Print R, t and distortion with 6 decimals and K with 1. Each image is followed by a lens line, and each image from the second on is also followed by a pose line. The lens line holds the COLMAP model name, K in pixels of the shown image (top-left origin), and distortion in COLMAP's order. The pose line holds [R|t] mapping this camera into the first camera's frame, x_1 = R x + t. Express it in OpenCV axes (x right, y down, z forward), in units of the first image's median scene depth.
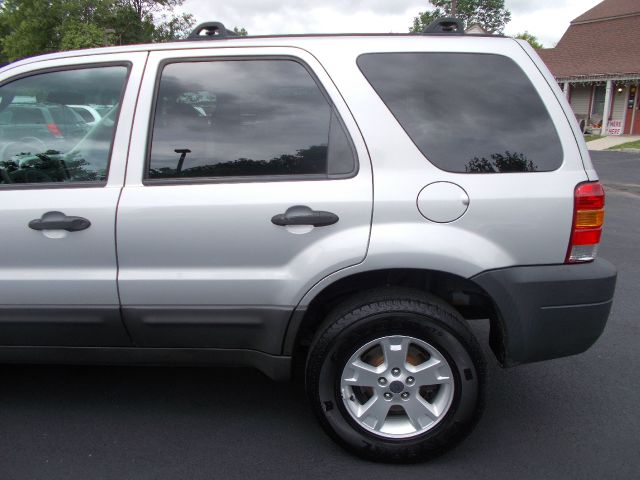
lens RADIAL K [[487.5, 0, 320.0], [0, 487.5, 240.0], [0, 0, 1]] dist [-0.003806, -0.007079]
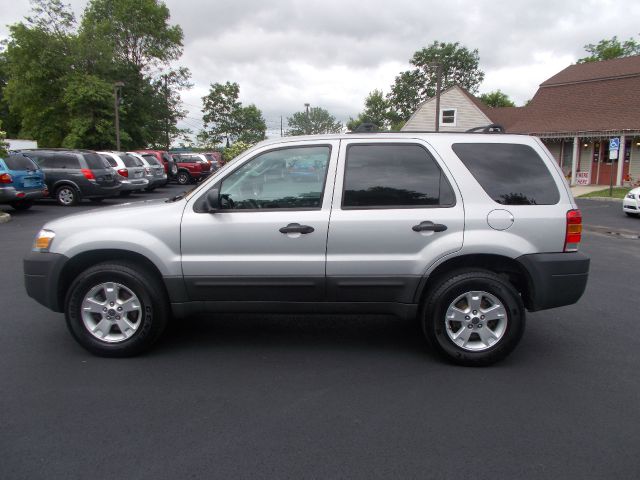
lens RADIAL K [[486.9, 0, 318.6], [0, 486.9, 237.7], [0, 0, 1]] dist [-0.002078, -0.007646]
pose [[0.999138, 0.006979, 0.040933, -0.508626], [-0.002952, 0.995217, -0.097642, 0.171232], [-0.041418, 0.097437, 0.994380, -0.822322]]
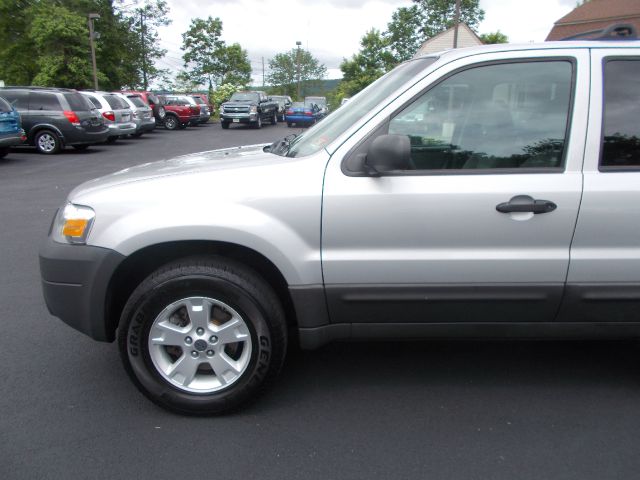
lens RADIAL K [[486.9, 0, 318.6], [0, 486.9, 237.7], [0, 0, 1]] dist [-0.002078, -0.007646]
pose [[0.996584, -0.002517, 0.082546, -1.042373], [0.001698, 0.999949, 0.009991, 0.022173], [-0.082567, -0.009817, 0.996537, -0.034169]]
